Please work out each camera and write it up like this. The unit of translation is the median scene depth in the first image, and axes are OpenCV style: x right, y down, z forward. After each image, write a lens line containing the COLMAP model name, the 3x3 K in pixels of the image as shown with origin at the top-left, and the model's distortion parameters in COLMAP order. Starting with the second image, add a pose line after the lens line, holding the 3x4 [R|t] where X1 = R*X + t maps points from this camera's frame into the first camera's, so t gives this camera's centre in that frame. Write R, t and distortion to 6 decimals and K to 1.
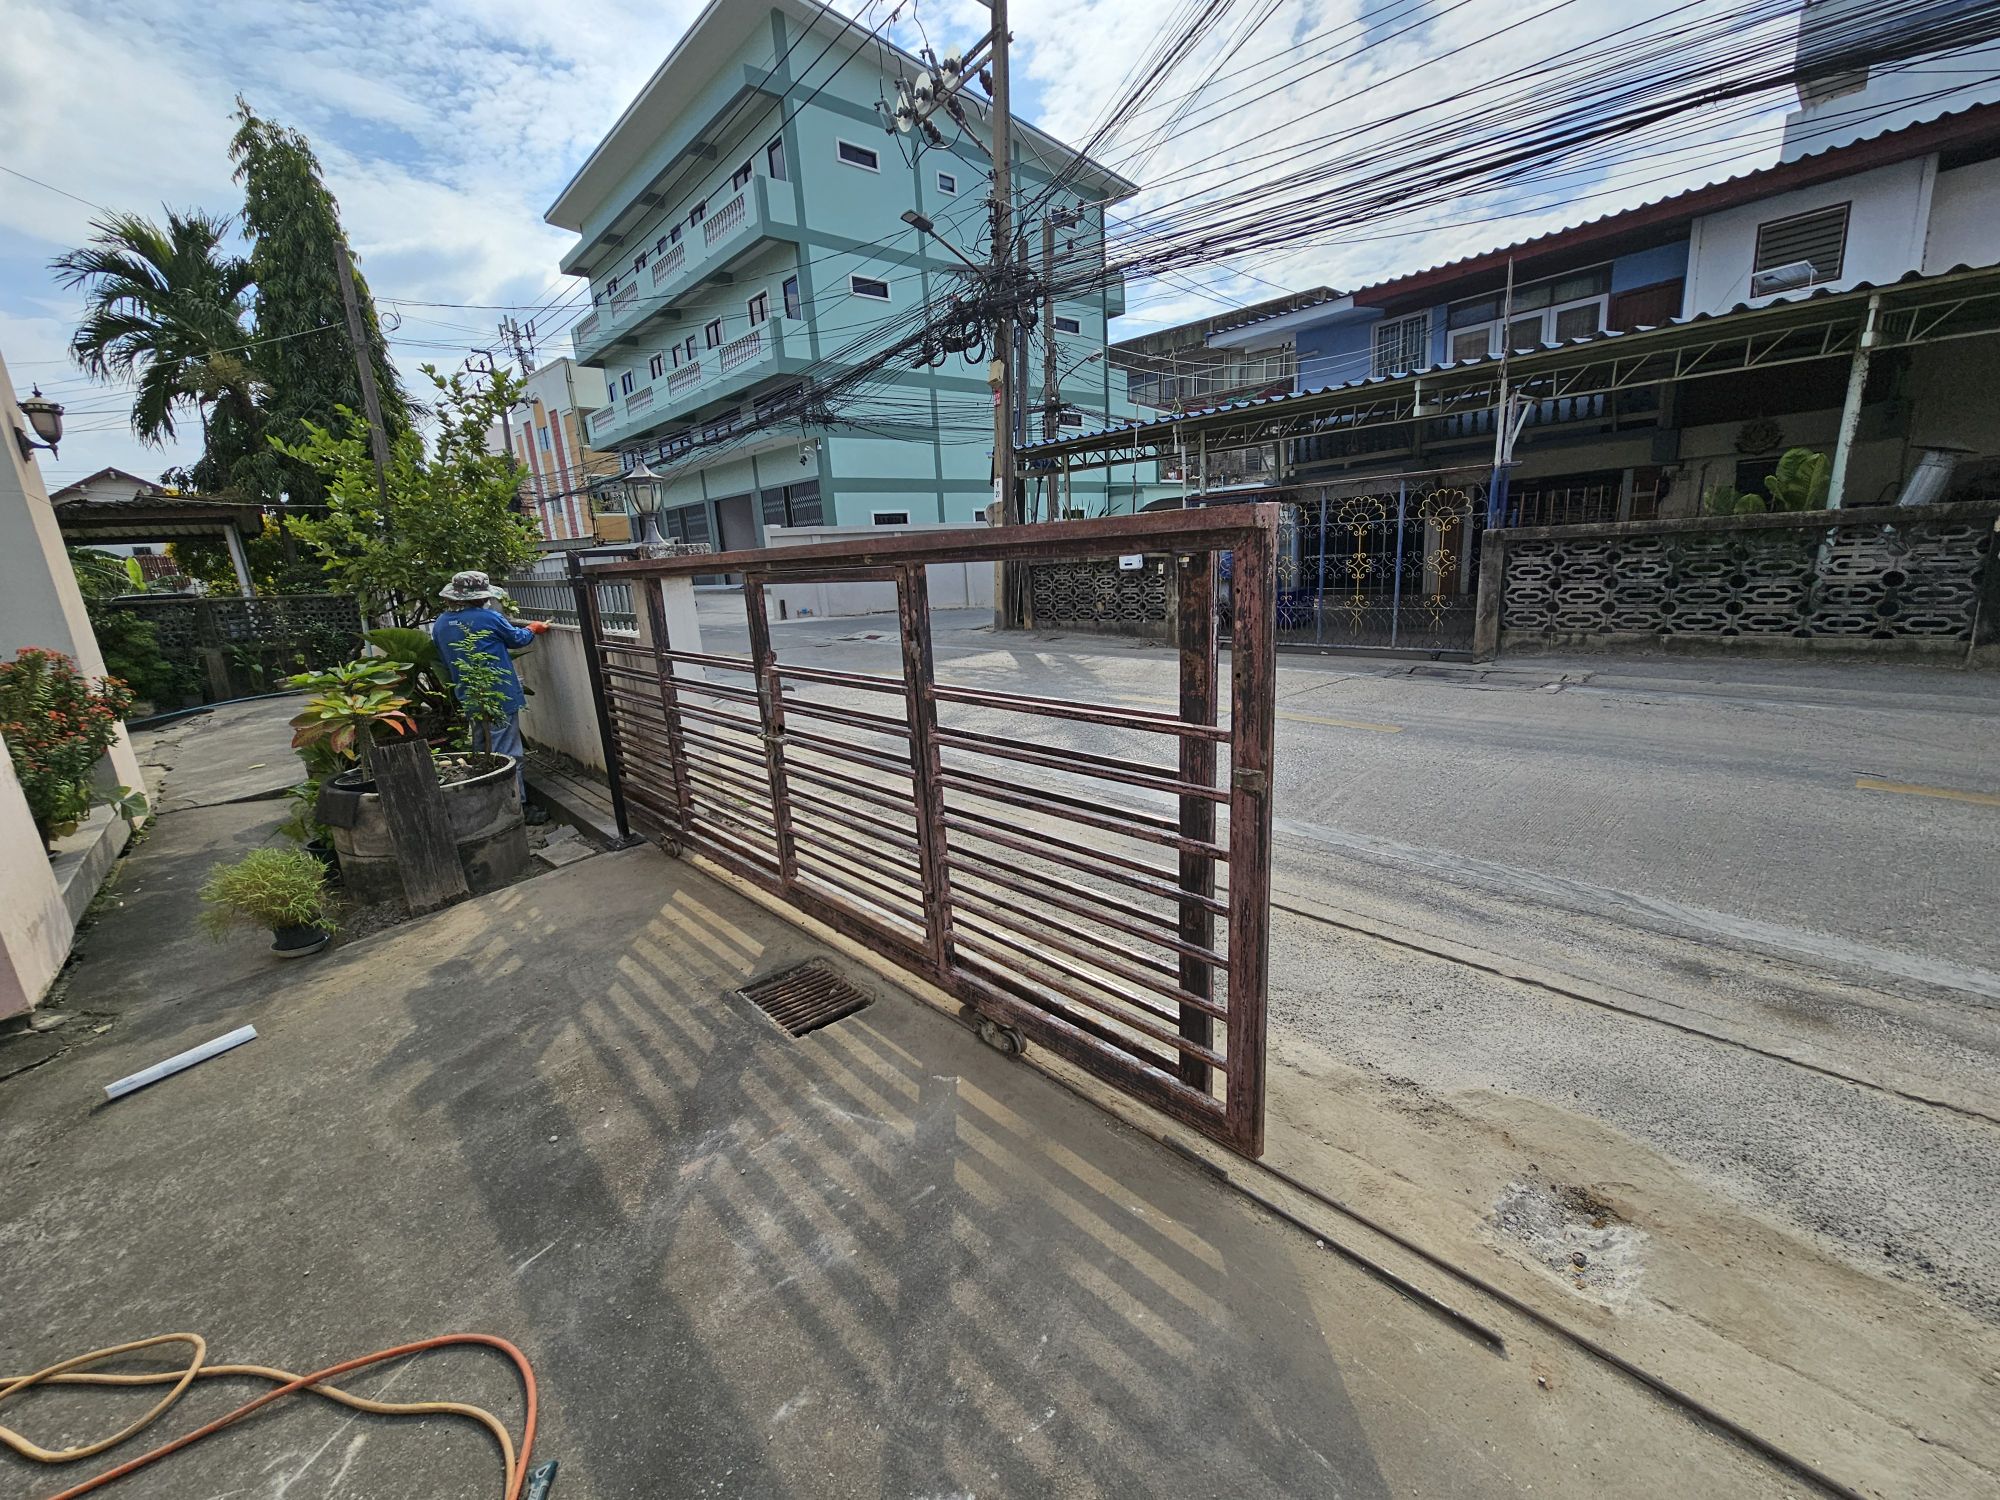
lens RADIAL K [[812.9, 0, 996.5], [0, 812.9, 750.2], [0, 0, 1]] dist [0.001968, 0.000822]
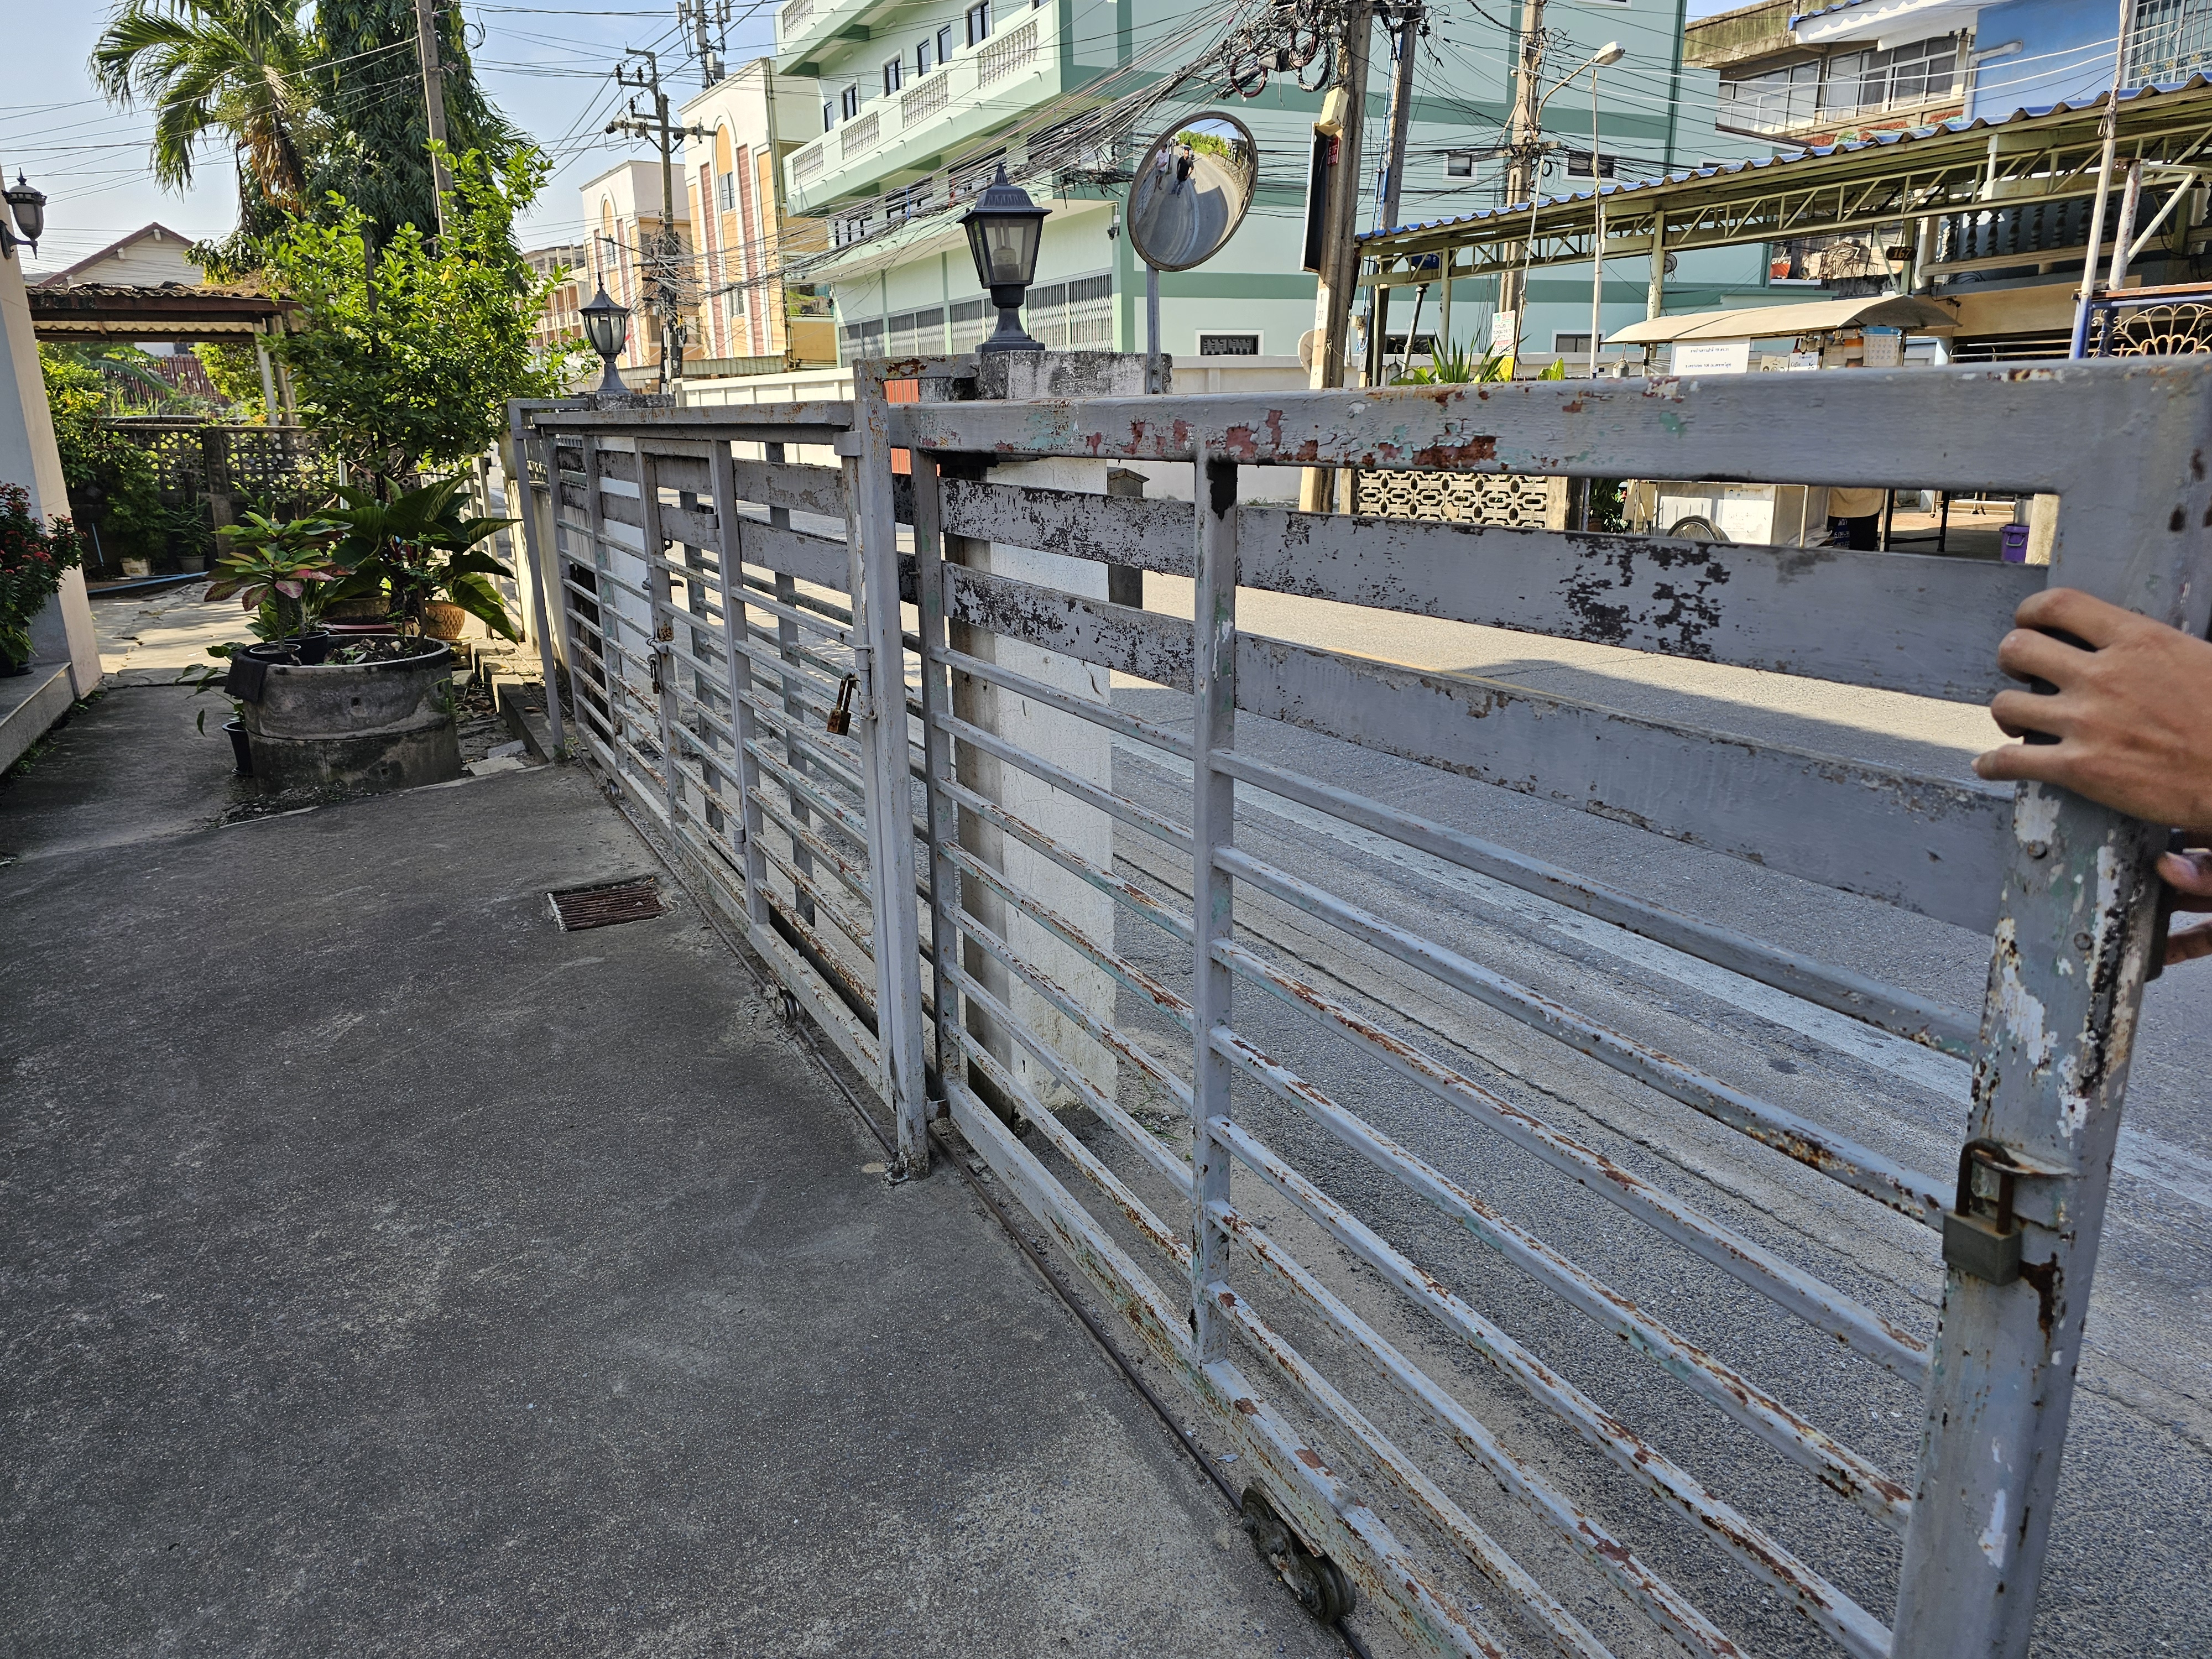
lens RADIAL K [[1489.4, 0, 1102.5], [0, 1489.4, 766.7], [0, 0, 1]] dist [0.064495, -0.004087]
pose [[0.963263, 0.101516, -0.248635, 0.124178], [-0.100428, 0.994798, 0.017090, 0.010465], [0.249077, 0.008507, 0.968446, -0.091525]]
